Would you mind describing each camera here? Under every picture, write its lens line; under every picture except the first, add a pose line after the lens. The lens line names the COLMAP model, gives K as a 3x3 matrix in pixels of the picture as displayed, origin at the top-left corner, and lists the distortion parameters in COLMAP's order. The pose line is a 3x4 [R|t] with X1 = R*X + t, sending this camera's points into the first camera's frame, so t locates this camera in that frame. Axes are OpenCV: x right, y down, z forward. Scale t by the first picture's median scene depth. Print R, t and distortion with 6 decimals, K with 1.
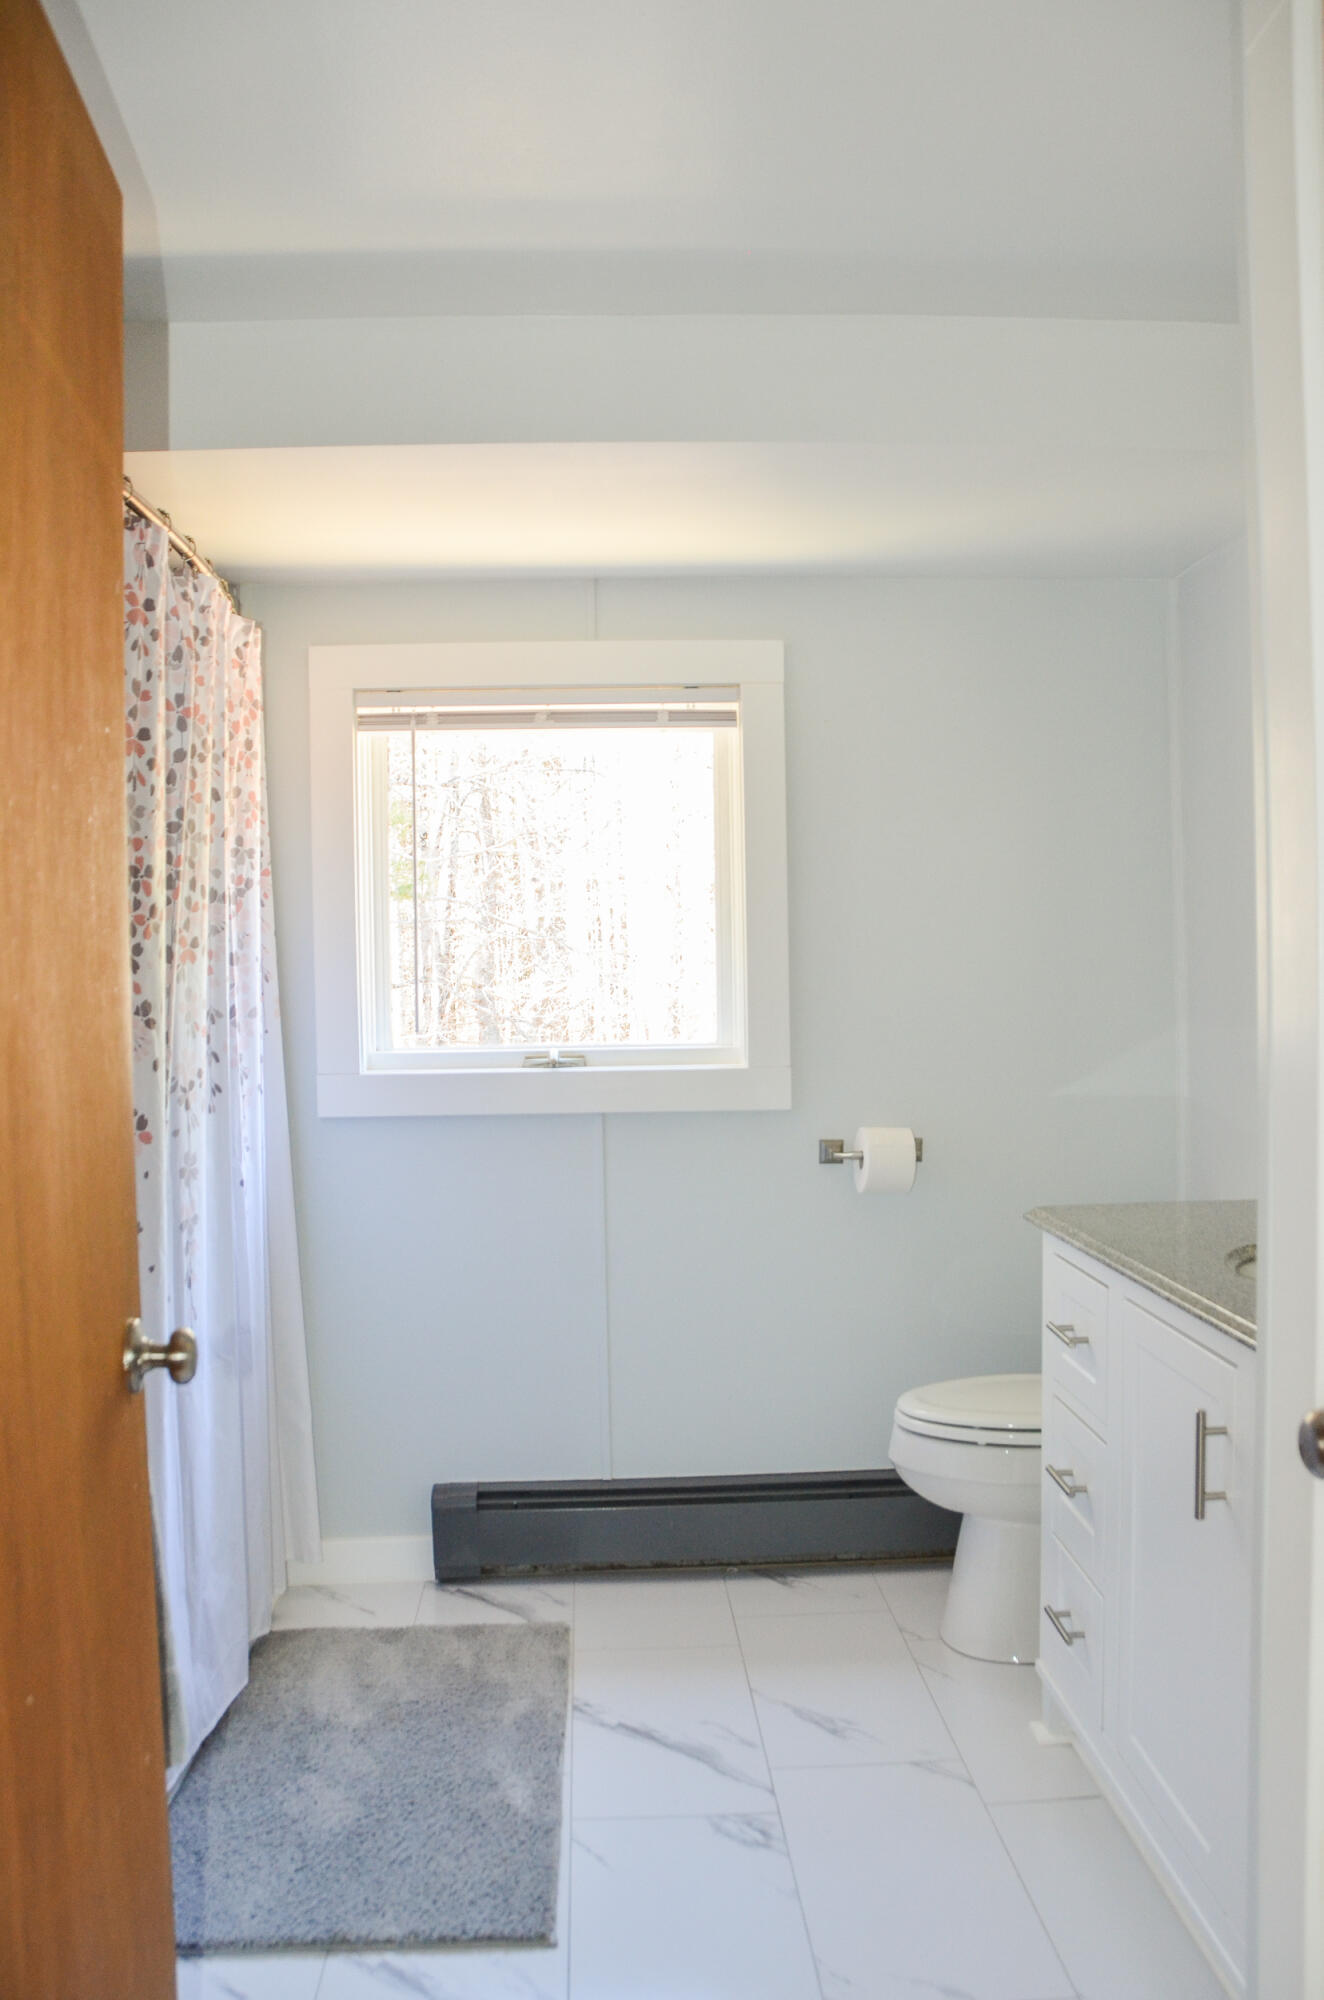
lens RADIAL K [[1562.8, 0, 659.5], [0, 1562.8, 1002.3], [0, 0, 1]] dist [-0.154394, 0.100863]
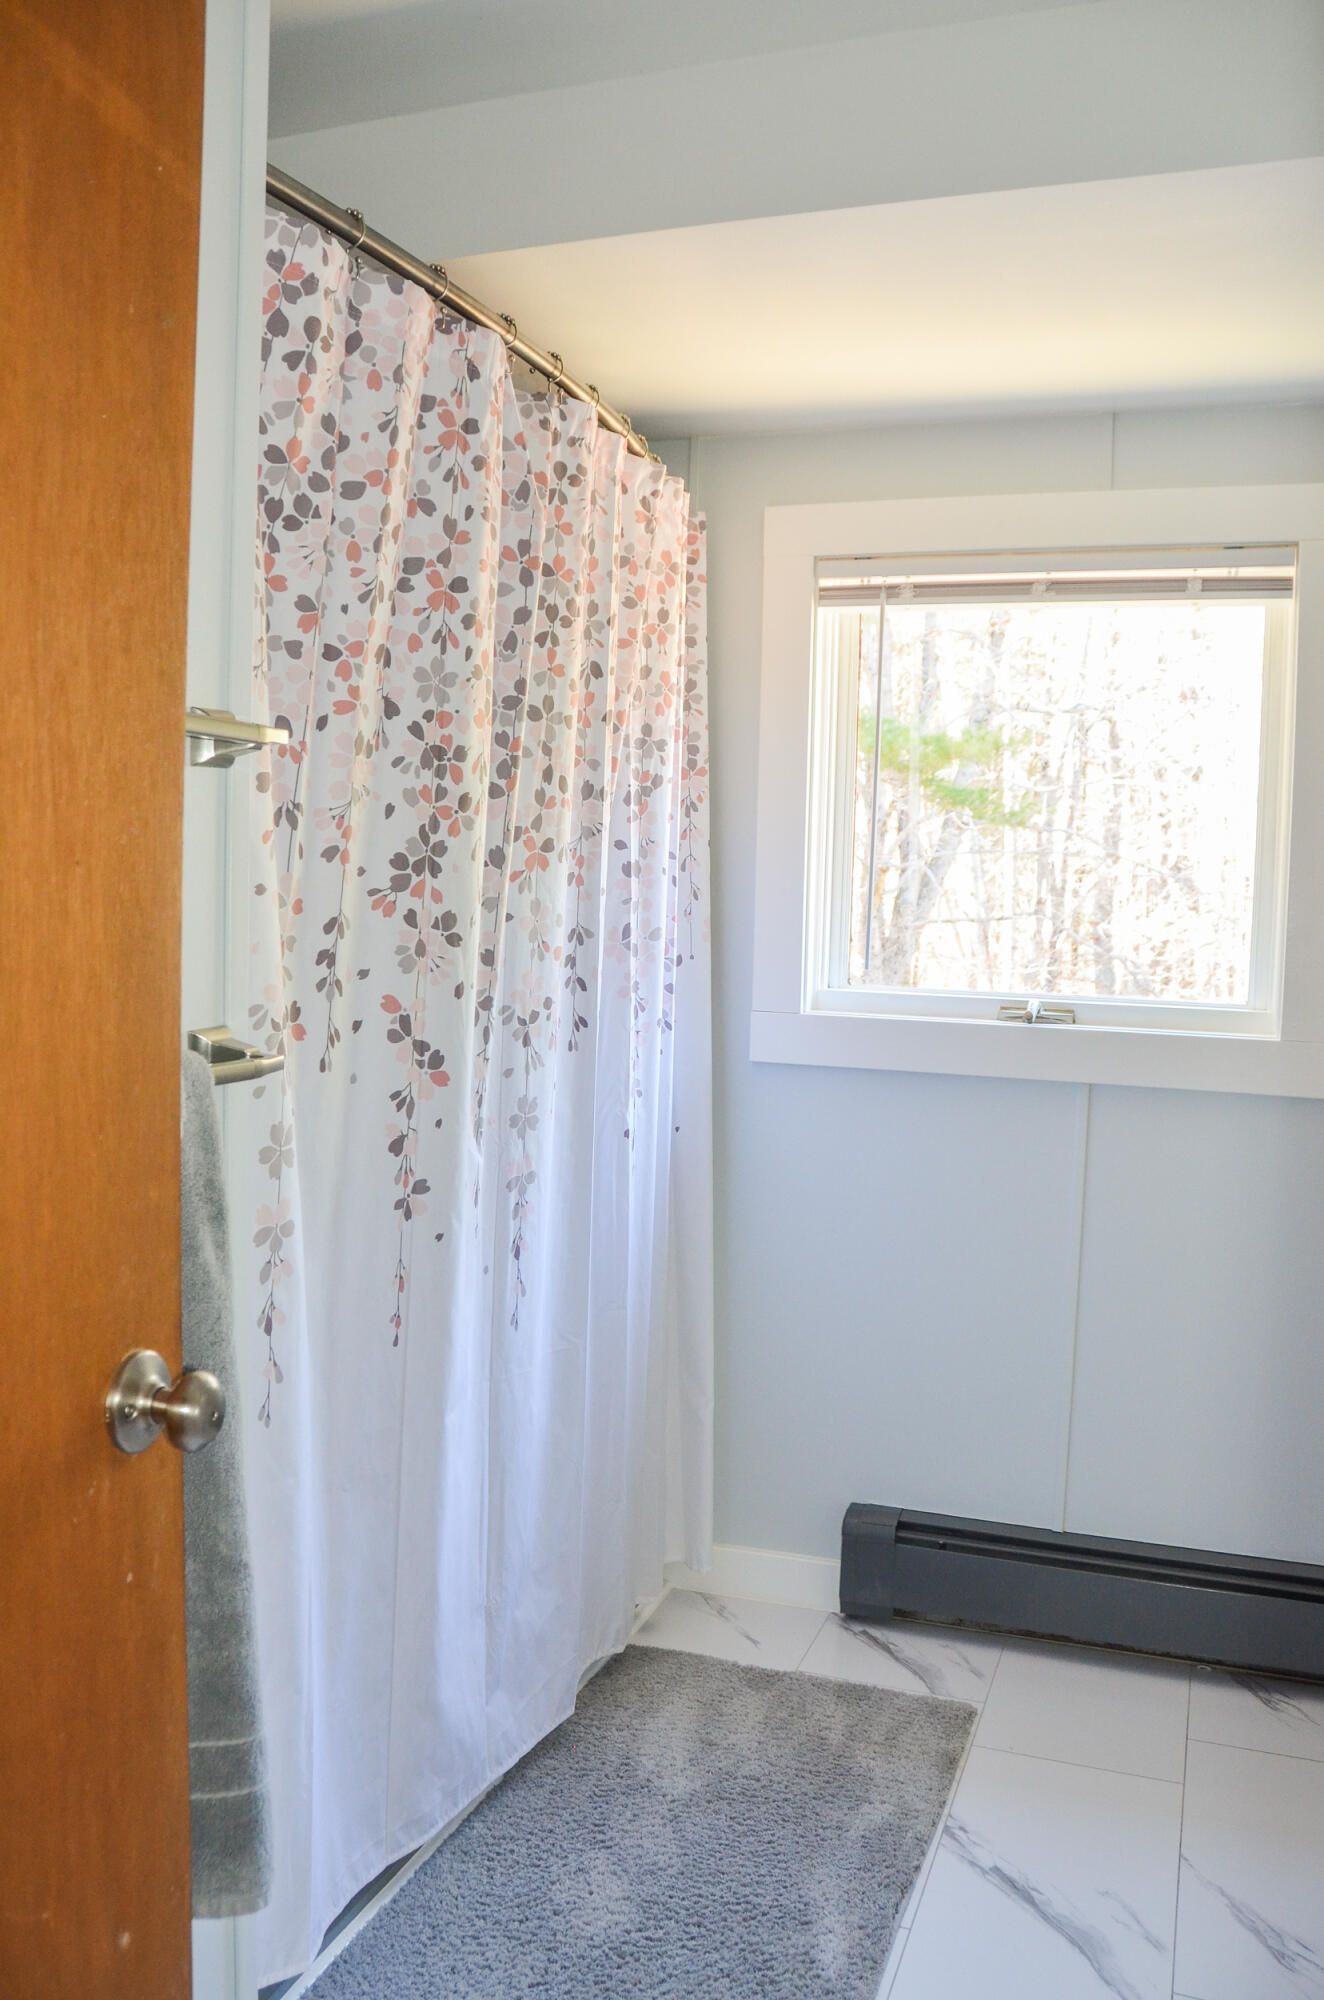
lens RADIAL K [[1562.8, 0, 679.6], [0, 1562.8, 1003.7], [0, 0, 1]] dist [-0.154394, 0.100863]
pose [[0.925038, 0.069160, -0.373526, 0.071144], [-0.052133, 0.997096, 0.055510, -0.003376], [0.376280, -0.031876, 0.925957, 0.210236]]
